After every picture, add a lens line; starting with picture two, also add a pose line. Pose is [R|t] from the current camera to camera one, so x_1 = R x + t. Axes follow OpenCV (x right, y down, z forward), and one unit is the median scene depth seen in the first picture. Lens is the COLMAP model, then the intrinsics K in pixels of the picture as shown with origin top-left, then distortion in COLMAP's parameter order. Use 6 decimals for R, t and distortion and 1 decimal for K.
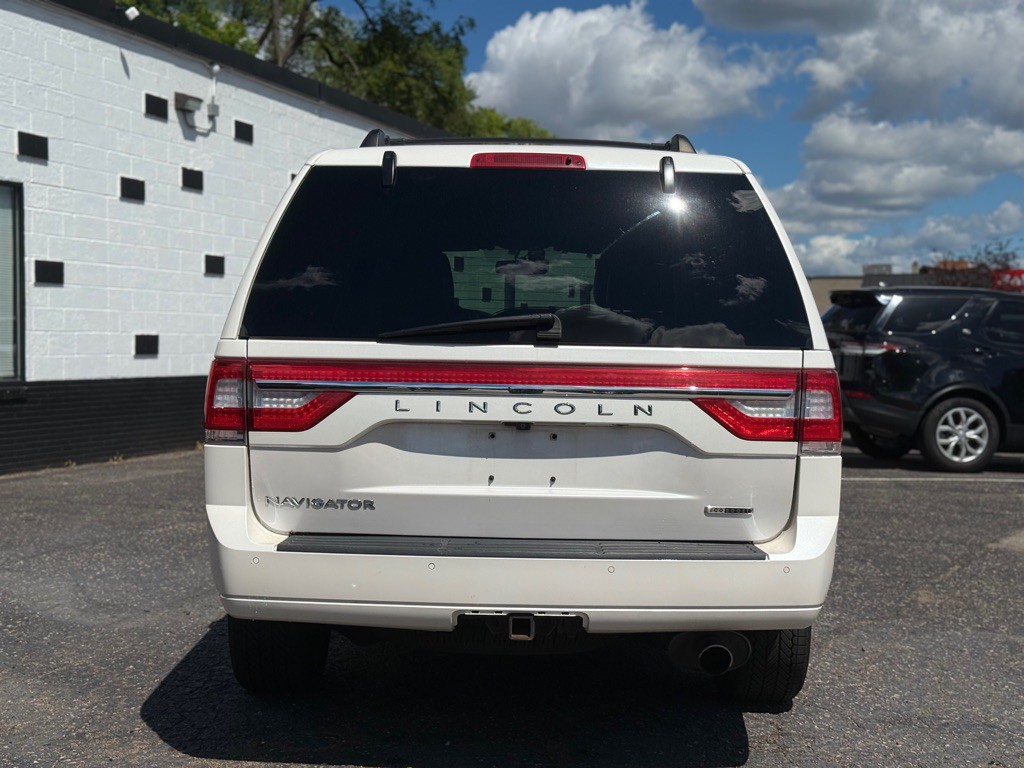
lens RADIAL K [[1441.6, 0, 512.0], [0, 1441.6, 384.0], [0, 0, 1]] dist [0.118500, -0.042439]
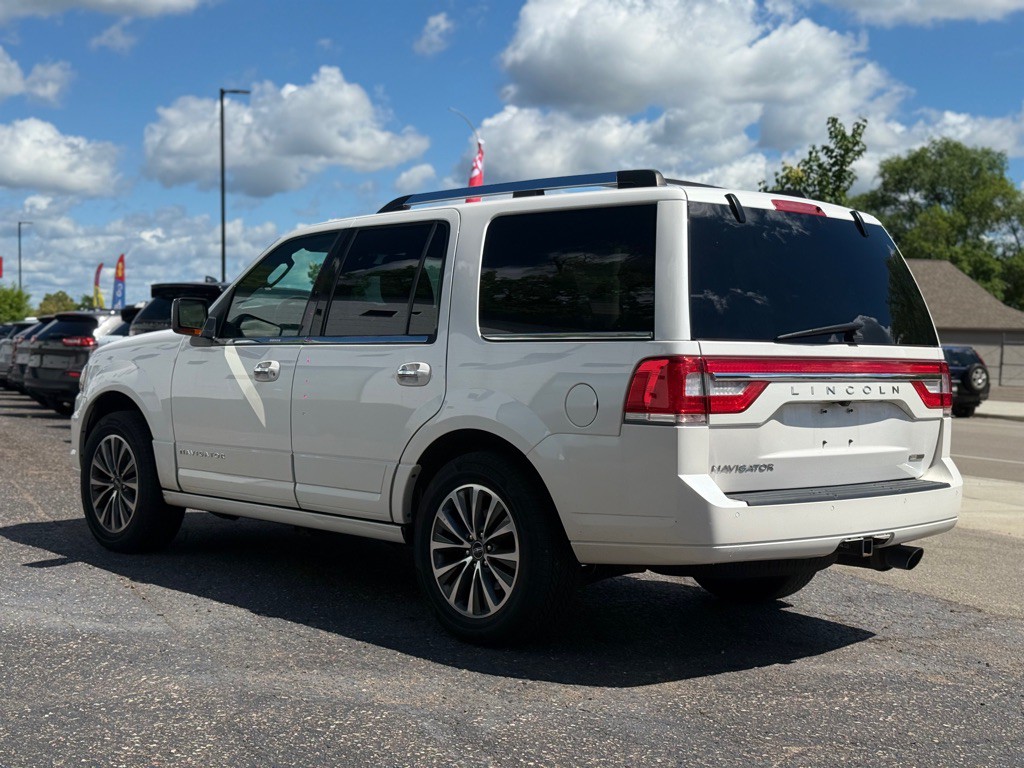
lens RADIAL K [[1441.6, 0, 512.0], [0, 1441.6, 384.0], [0, 0, 1]] dist [0.118500, -0.042439]
pose [[0.735222, -0.020682, 0.677510, -1.105149], [0.017218, 0.999782, 0.011836, -0.010592], [-0.677607, 0.002963, 0.735418, 0.188265]]
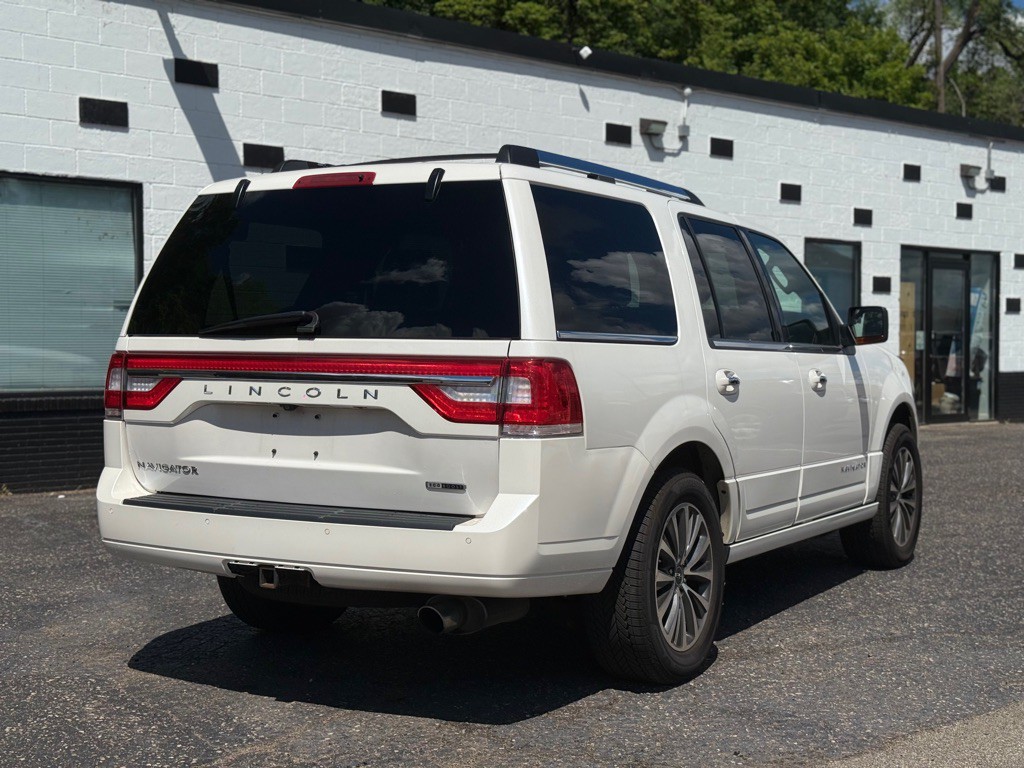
lens RADIAL K [[1441.6, 0, 512.0], [0, 1441.6, 384.0], [0, 0, 1]] dist [0.118500, -0.042439]
pose [[0.864267, 0.002404, -0.503028, 0.719323], [-0.006526, 0.999958, -0.006434, 0.015745], [0.502992, 0.008843, 0.864246, 0.069480]]
